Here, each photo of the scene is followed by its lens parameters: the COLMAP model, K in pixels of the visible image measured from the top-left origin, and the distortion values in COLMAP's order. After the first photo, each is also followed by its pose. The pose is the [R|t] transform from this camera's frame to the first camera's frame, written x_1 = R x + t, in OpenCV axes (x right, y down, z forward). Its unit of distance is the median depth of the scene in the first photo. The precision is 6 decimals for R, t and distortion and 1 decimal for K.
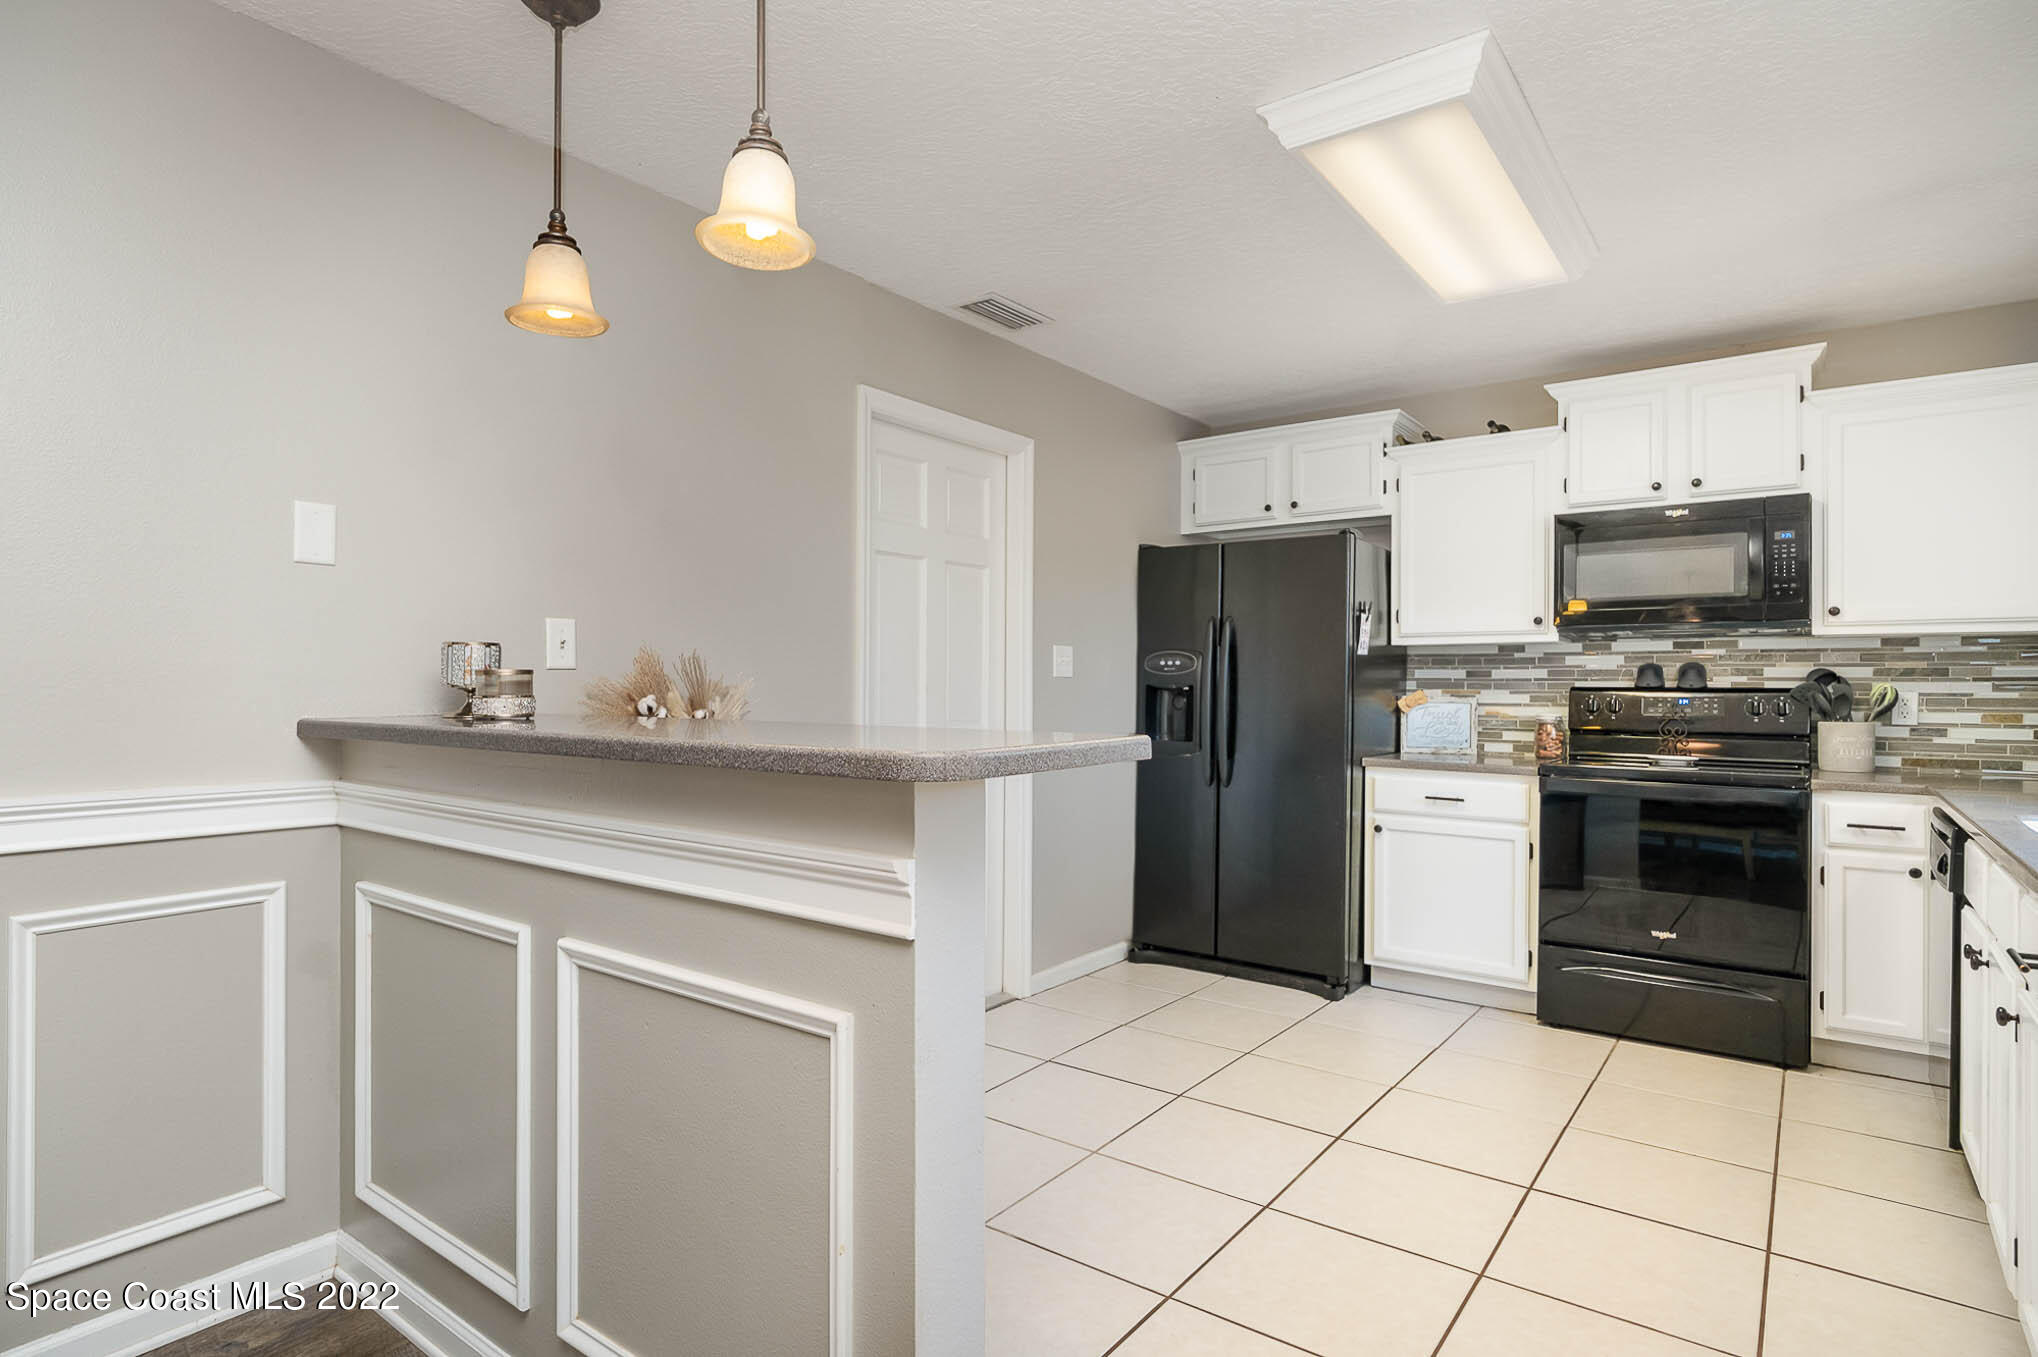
lens RADIAL K [[1079.8, 0, 985.6], [0, 1079.8, 683.6], [0, 0, 1]] dist [0.000550, -0.010157]
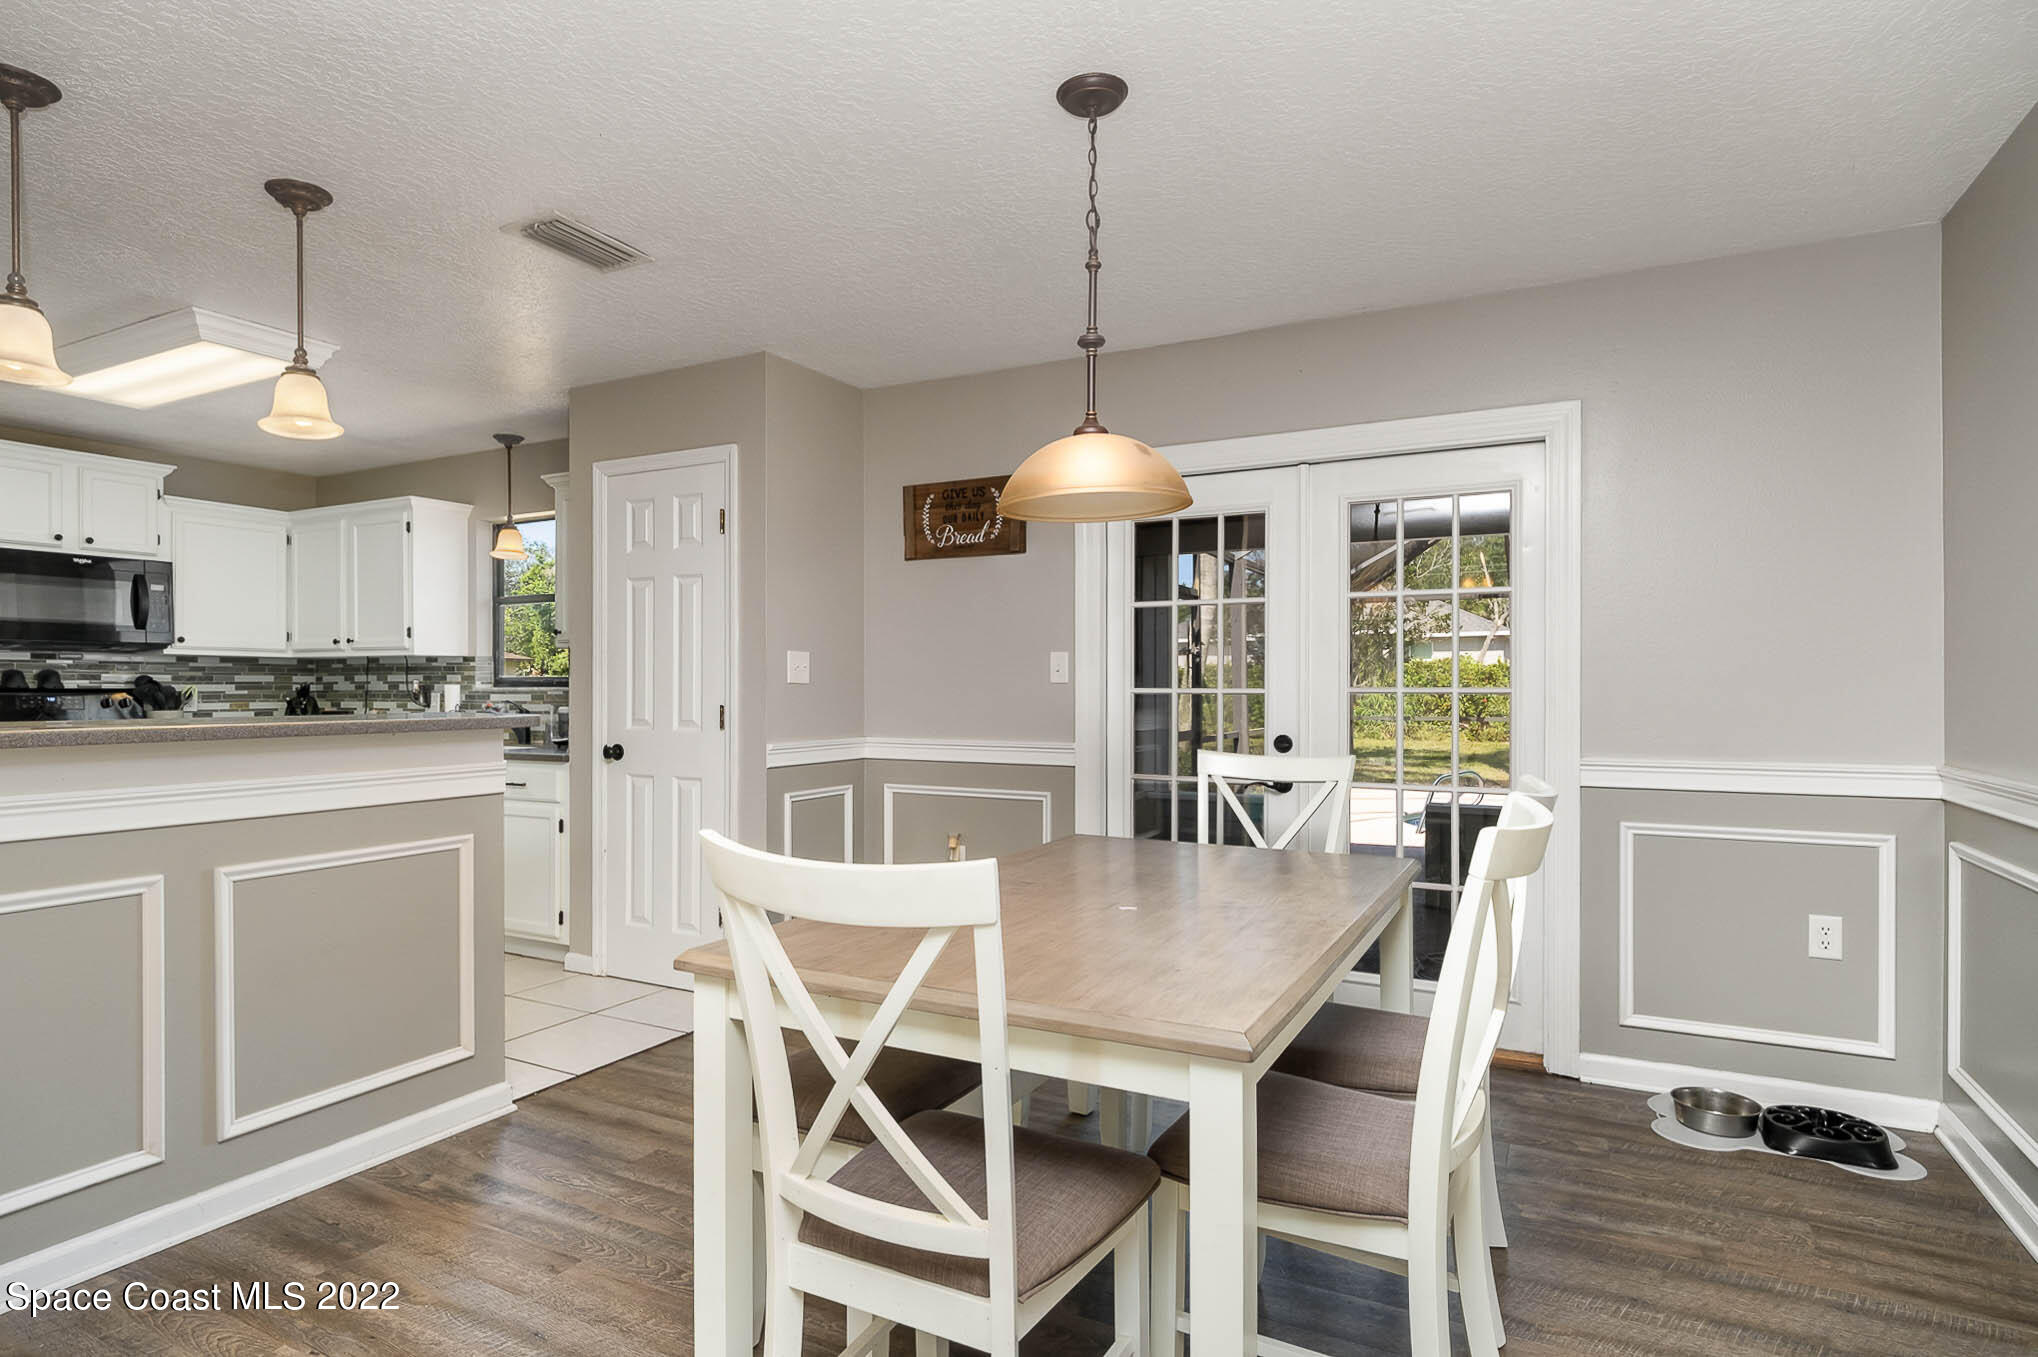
lens RADIAL K [[1057.5, 0, 994.6], [0, 1057.5, 684.9], [0, 0, 1]] dist [0.010430, -0.001566]
pose [[-0.174856, -0.003241, 0.984589, -0.817289], [-0.003082, 0.999991, 0.002744, -0.008187], [-0.984589, -0.002555, -0.174864, 0.090427]]
